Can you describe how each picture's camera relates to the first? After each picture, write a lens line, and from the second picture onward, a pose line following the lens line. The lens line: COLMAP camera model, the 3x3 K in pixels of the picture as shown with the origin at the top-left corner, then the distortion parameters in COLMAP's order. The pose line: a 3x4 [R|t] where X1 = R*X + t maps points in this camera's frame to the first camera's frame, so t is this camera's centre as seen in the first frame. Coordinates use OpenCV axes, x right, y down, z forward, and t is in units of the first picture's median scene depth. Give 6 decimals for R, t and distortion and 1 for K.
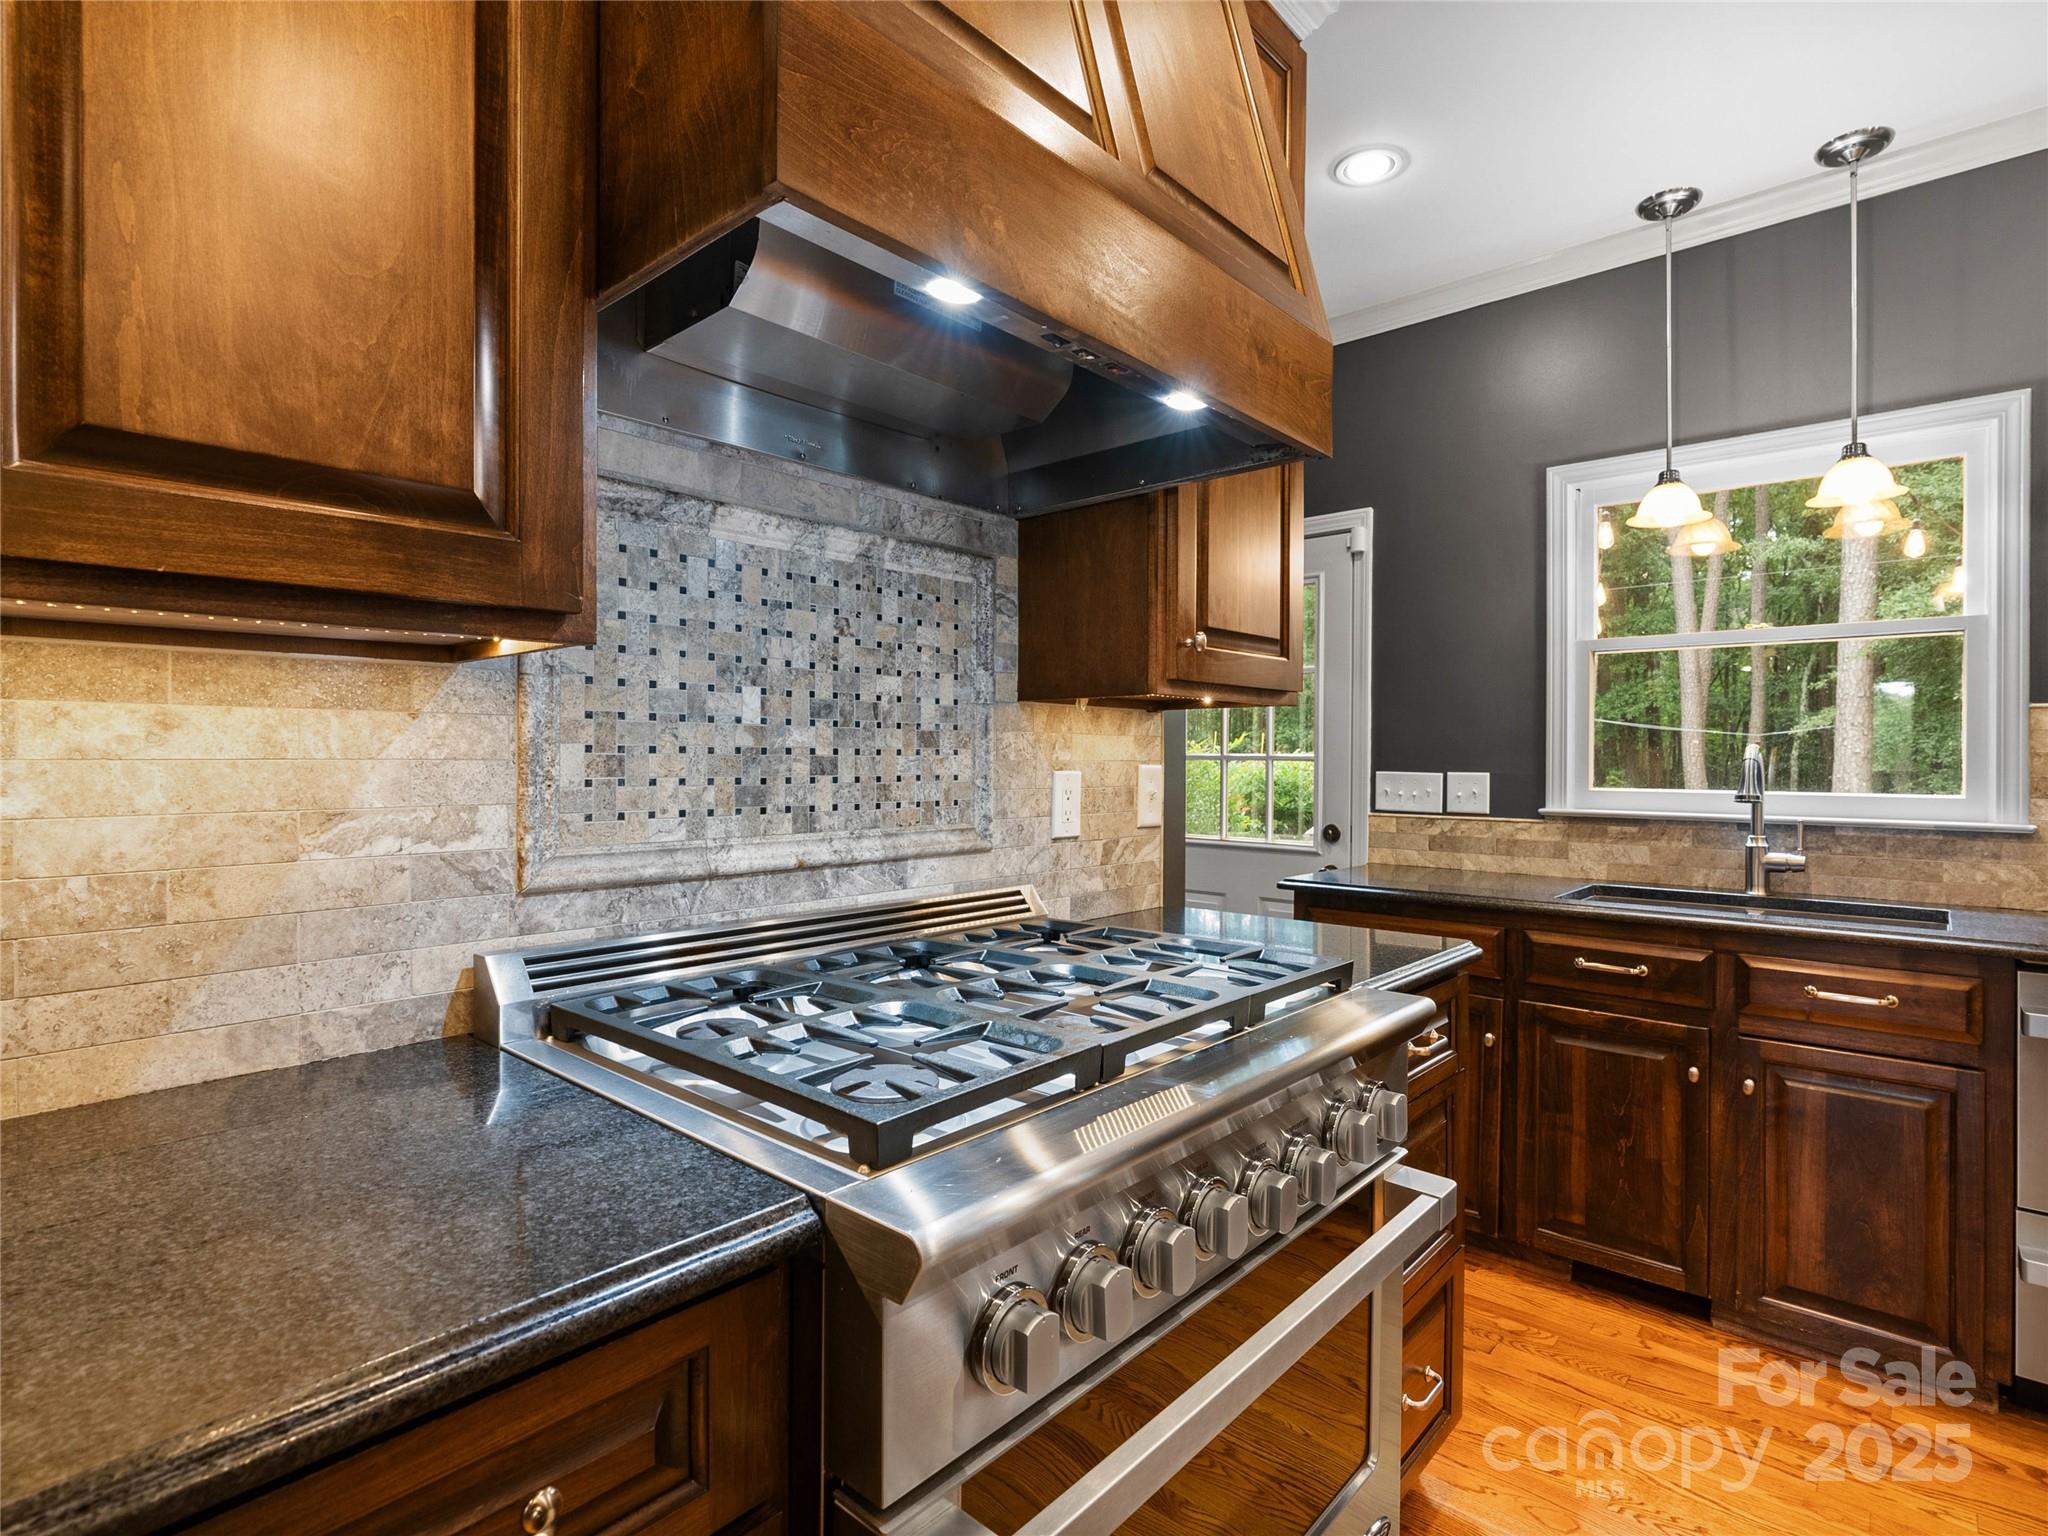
lens RADIAL K [[1036.4, 0, 1030.2], [0, 1036.4, 762.8], [0, 0, 1]] dist [-0.004810, -0.000370]
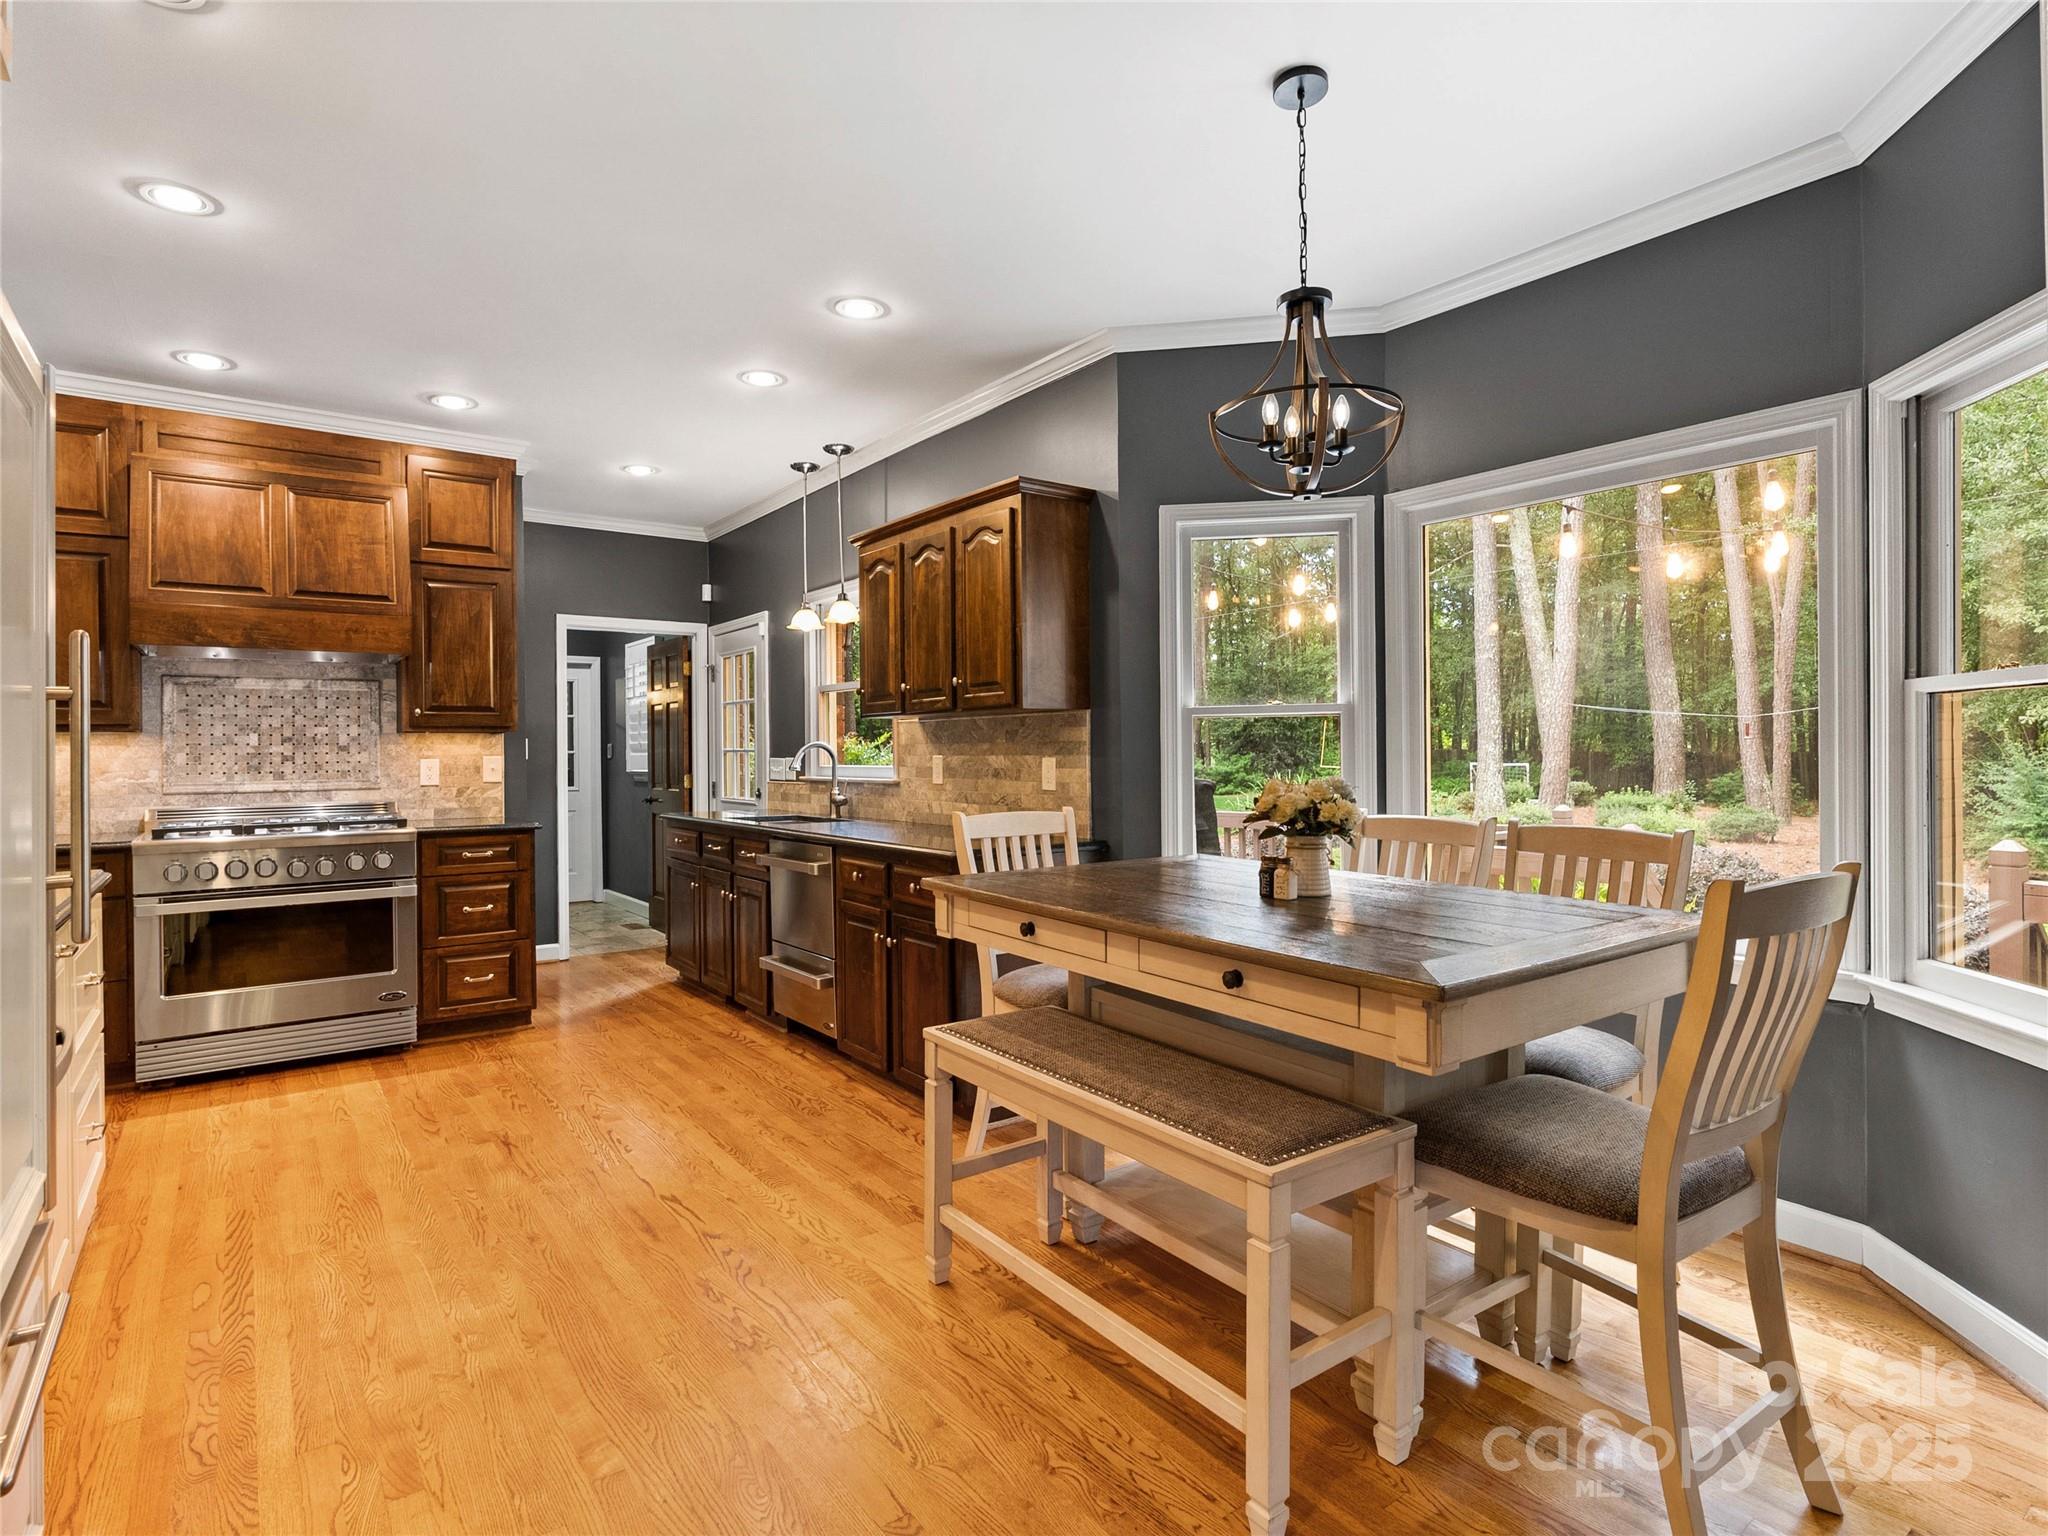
lens RADIAL K [[1036.4, 0, 1015.2], [0, 1036.4, 760.2], [0, 0, 1]] dist [-0.004810, -0.000370]
pose [[0.975982, -0.013469, -0.217432, 2.482011], [0.014172, 0.999898, 0.001676, 0.032810], [0.217388, -0.004717, 0.976074, -1.457364]]
